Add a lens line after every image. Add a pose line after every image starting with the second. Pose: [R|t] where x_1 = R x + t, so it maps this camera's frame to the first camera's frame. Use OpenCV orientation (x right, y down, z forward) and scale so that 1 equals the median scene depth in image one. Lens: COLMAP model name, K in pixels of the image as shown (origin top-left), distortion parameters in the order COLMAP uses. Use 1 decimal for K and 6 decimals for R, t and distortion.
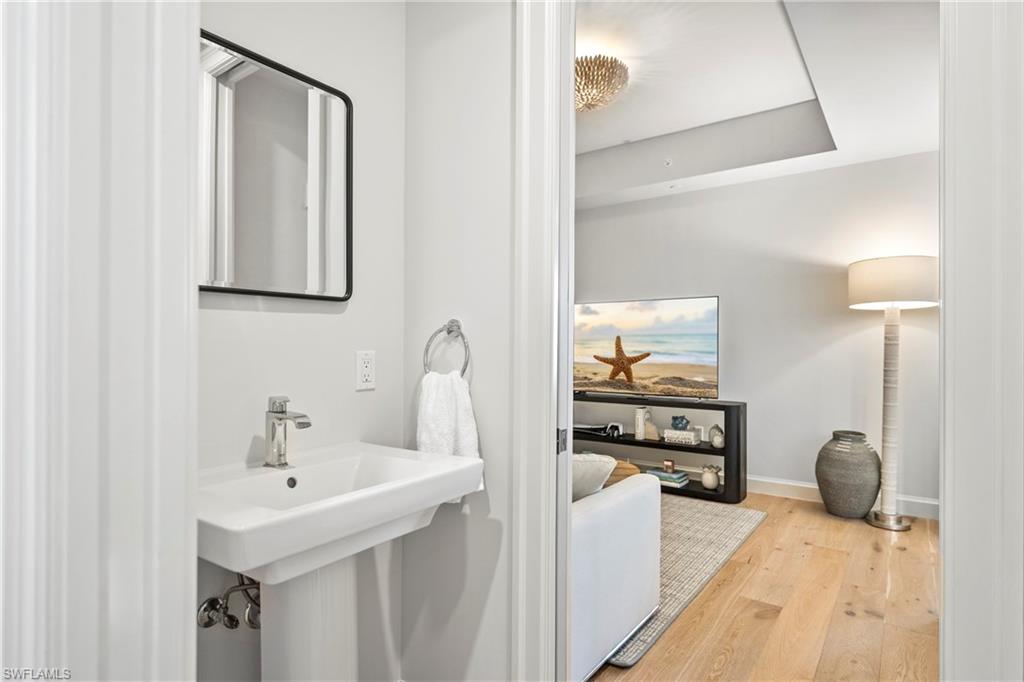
lens RADIAL K [[548.6, 0, 508.4], [0, 548.6, 342.2], [0, 0, 1]] dist [-0.003995, -0.000809]
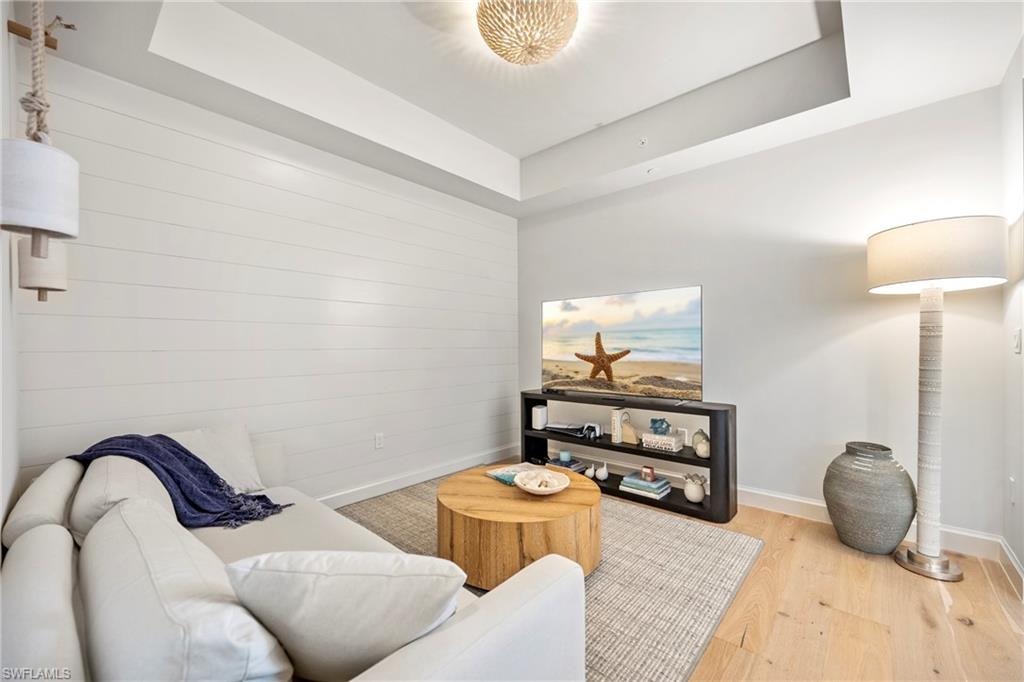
lens RADIAL K [[413.8, 0, 516.7], [0, 413.8, 344.2], [0, 0, 1]] dist [0.007058, -0.000178]
pose [[0.997137, -0.004036, -0.075503, 0.140885], [0.003993, 0.999992, -0.000724, 0.011513], [0.075506, 0.000421, 0.997145, 0.326234]]
